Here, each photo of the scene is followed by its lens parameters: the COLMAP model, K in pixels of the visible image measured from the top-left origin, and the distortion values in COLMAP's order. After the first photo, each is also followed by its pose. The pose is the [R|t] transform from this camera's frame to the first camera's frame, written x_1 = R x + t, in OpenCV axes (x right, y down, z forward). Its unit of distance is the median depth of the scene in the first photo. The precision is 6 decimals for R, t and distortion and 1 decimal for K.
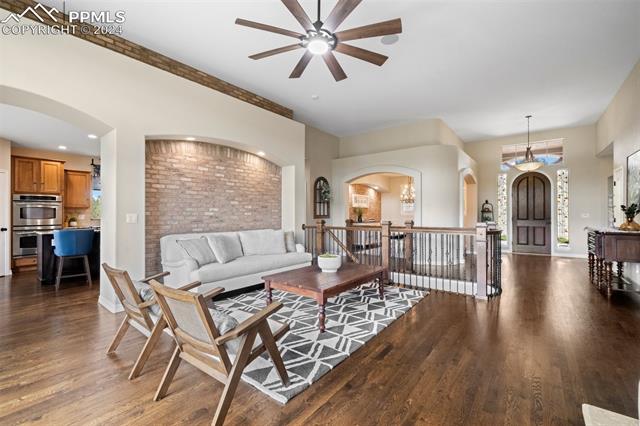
lens RADIAL K [[278.1, 0, 320.4], [0, 278.1, 213.7], [0, 0, 1]] dist [-0.029749, -0.000637]
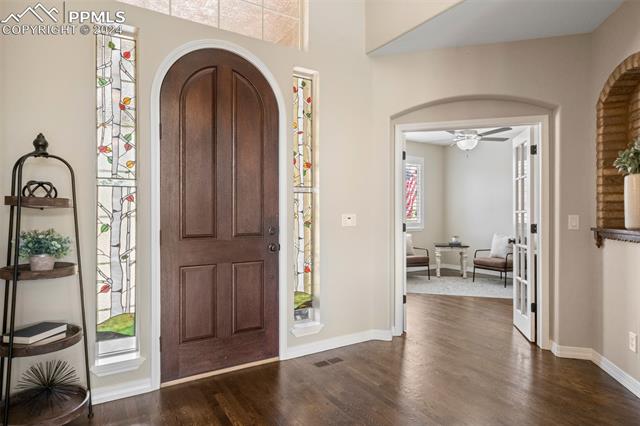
lens RADIAL K [[398.5, 0, 324.3], [0, 398.5, 212.5], [0, 0, 1]] dist [0.010602, 0.001020]
pose [[0.323829, 0.003596, 0.946109, 0.433233], [-0.003349, 0.999991, -0.002655, -0.001214], [-0.946110, -0.002309, 0.323839, 0.765614]]
